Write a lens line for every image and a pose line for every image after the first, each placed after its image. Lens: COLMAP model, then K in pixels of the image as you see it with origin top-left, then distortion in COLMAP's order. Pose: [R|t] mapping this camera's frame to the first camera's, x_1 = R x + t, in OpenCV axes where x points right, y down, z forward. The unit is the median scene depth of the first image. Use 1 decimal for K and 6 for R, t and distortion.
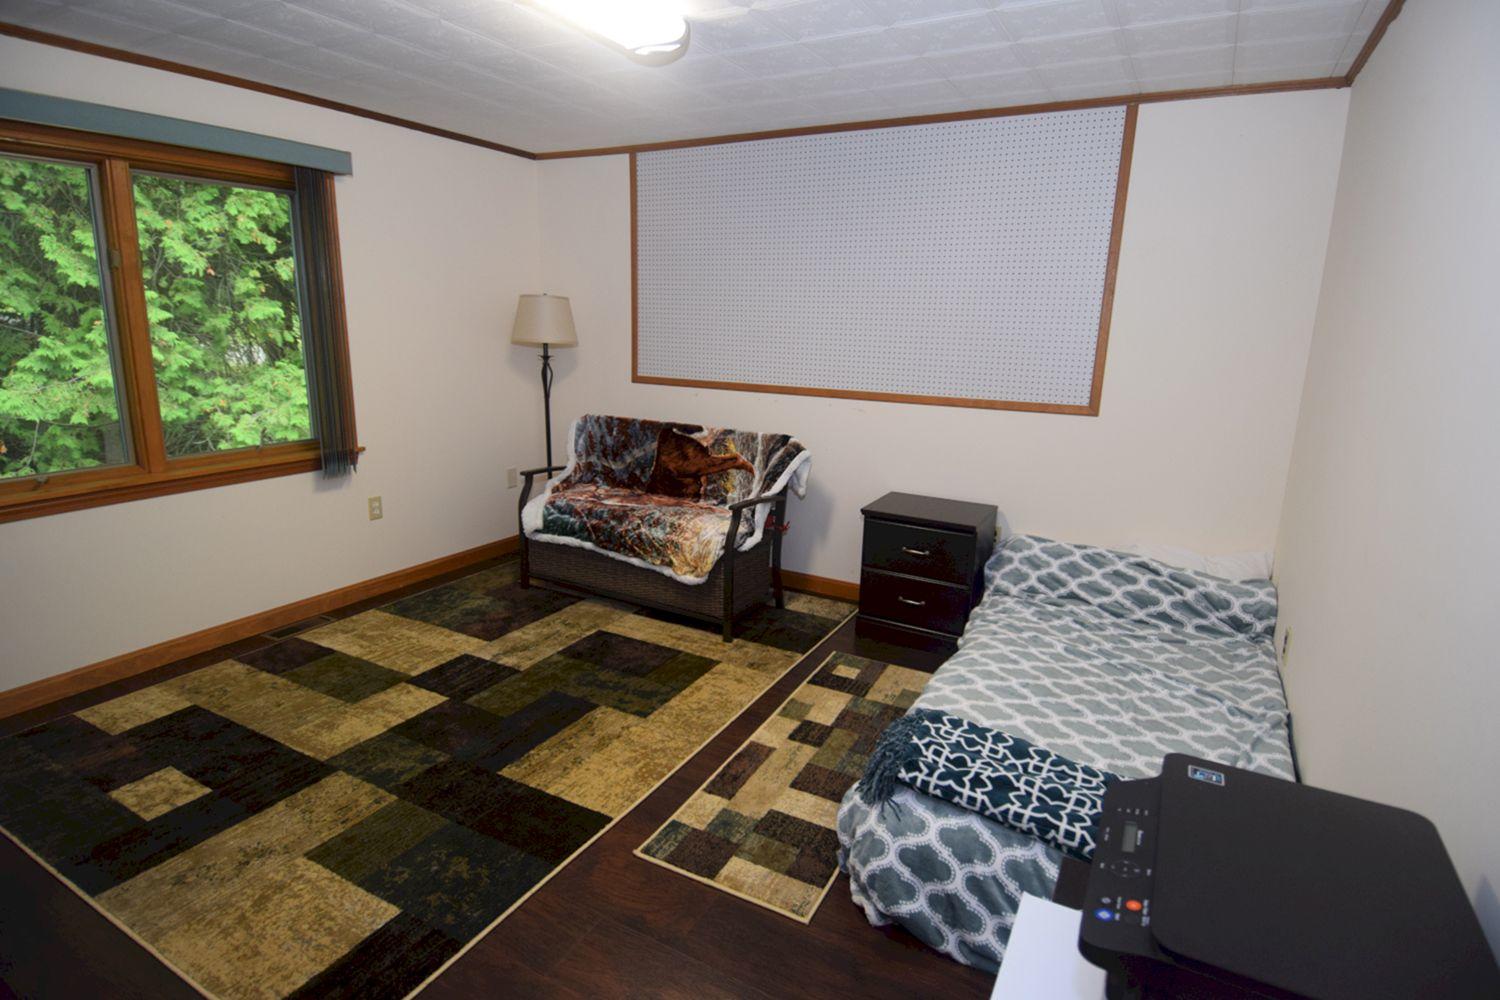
lens RADIAL K [[779.9, 0, 754.3], [0, 779.9, 495.6], [0, 0, 1]] dist [0.049633, -0.057769]
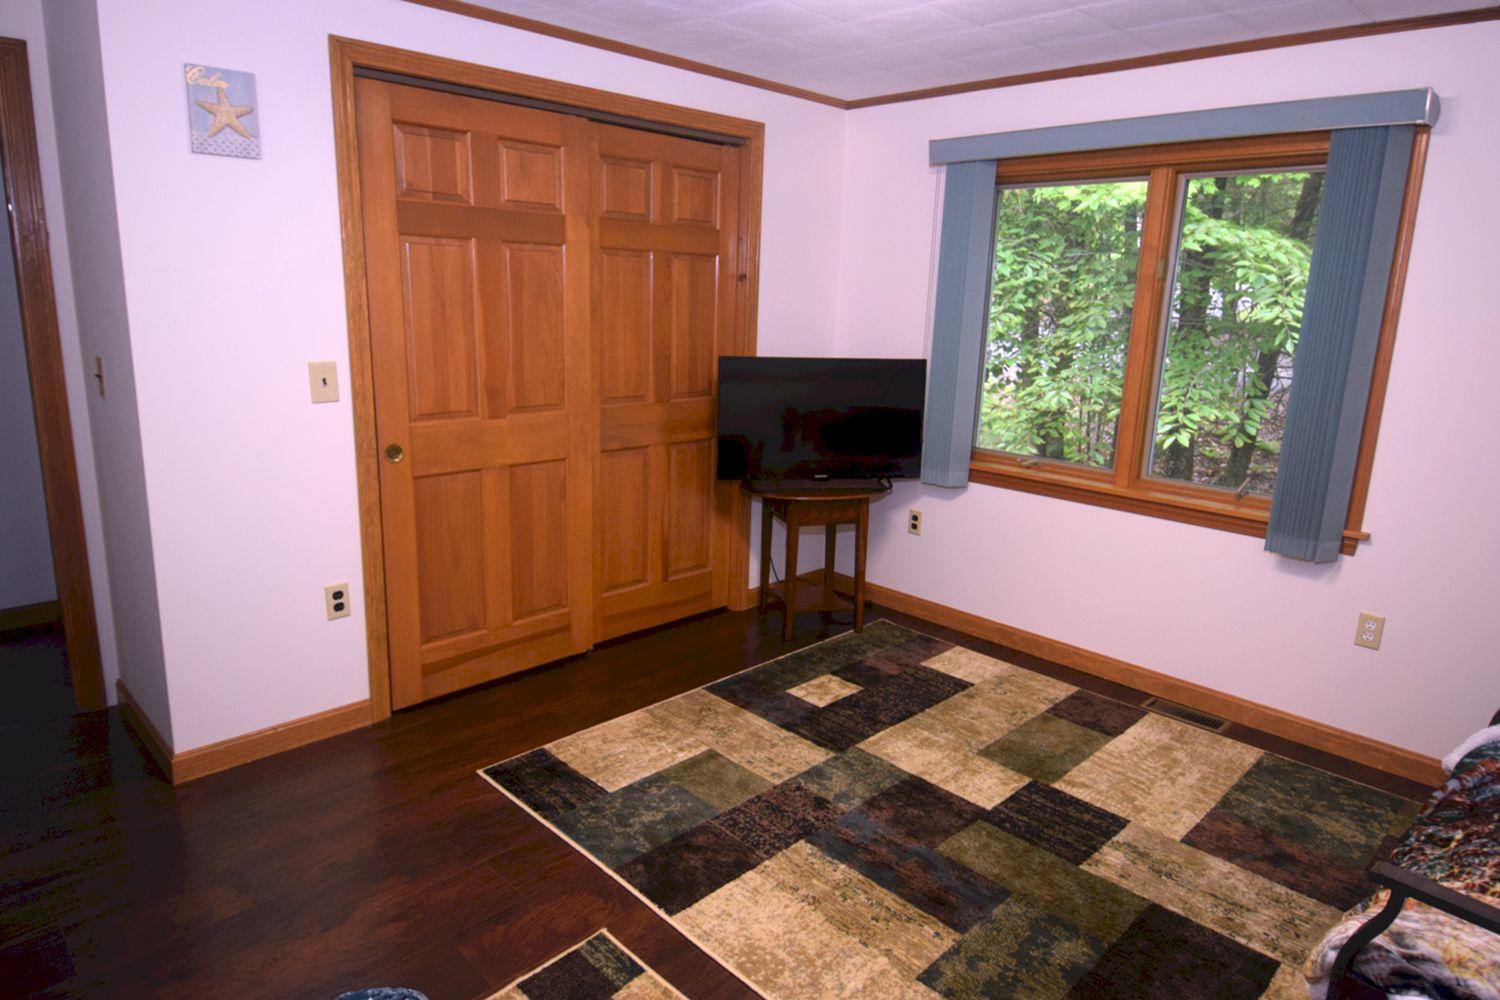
lens RADIAL K [[916.3, 0, 750.5], [0, 916.3, 481.5], [0, 0, 1]] dist [0.018738, -0.001464]
pose [[-0.281041, 0.165072, -0.945393, 0.477110], [-0.256417, 0.936367, 0.239722, -0.200397], [0.924806, 0.309787, -0.220830, 0.868918]]
